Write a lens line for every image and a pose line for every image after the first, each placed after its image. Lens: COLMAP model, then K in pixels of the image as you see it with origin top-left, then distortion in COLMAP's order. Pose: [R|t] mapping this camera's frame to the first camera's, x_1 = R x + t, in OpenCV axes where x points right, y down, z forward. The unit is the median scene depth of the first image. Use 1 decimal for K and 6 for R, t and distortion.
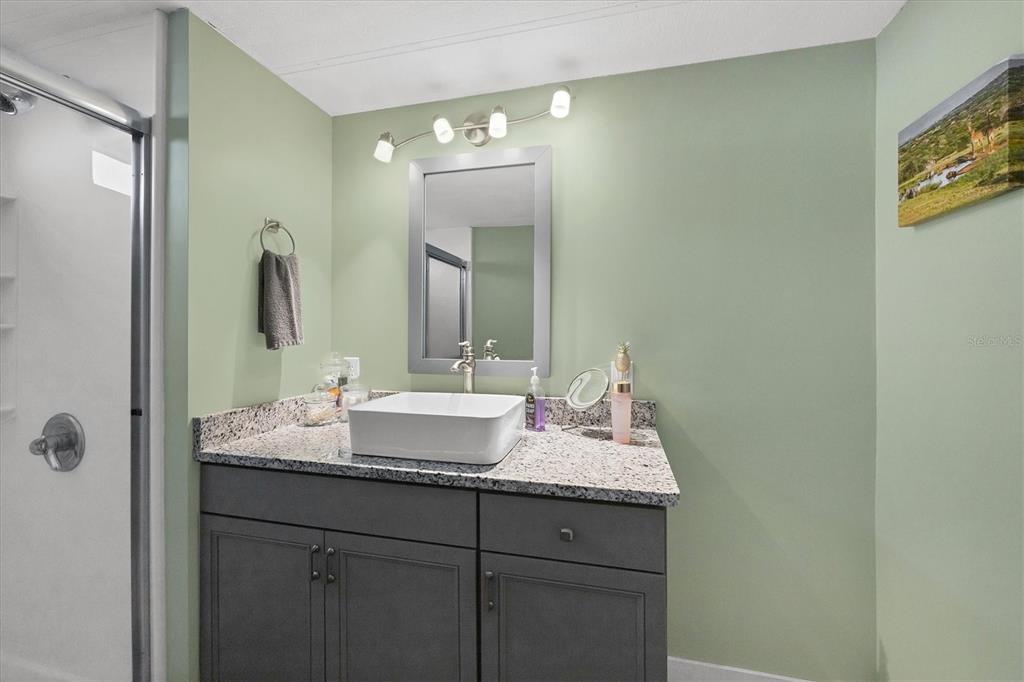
lens RADIAL K [[423.7, 0, 511.4], [0, 423.7, 334.0], [0, 0, 1]] dist [-0.001164, 0.000816]
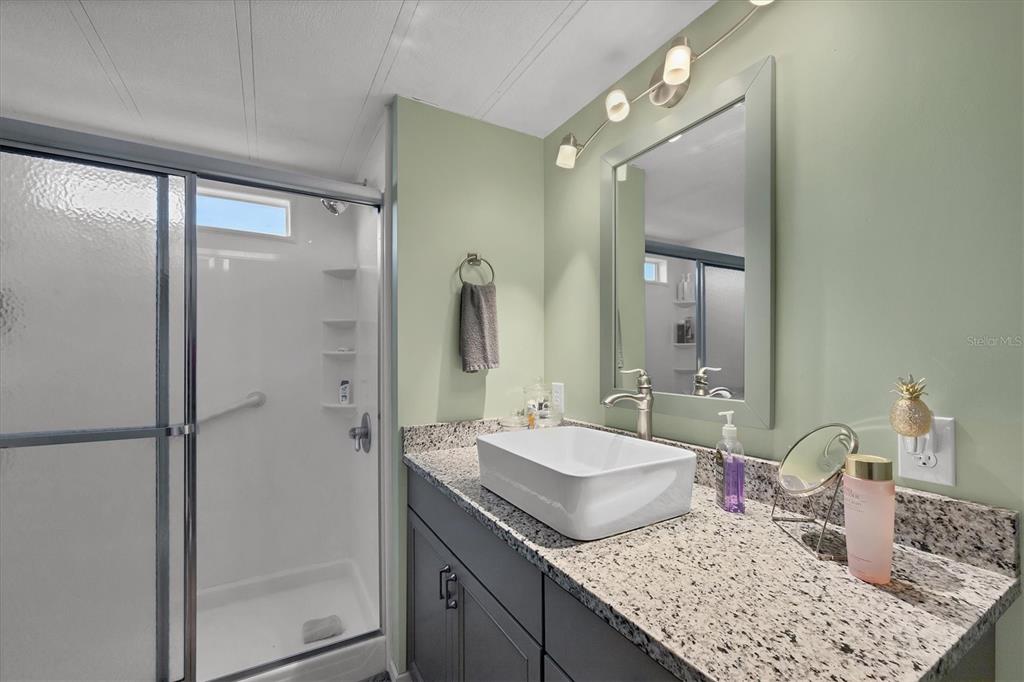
lens RADIAL K [[423.7, 0, 508.9], [0, 423.7, 358.6], [0, 0, 1]] dist [-0.001164, 0.000816]
pose [[0.690759, 0.003809, -0.723075, 0.300203], [-0.001227, 0.999991, 0.004096, -0.004139], [0.723084, -0.001942, 0.690757, 0.318502]]
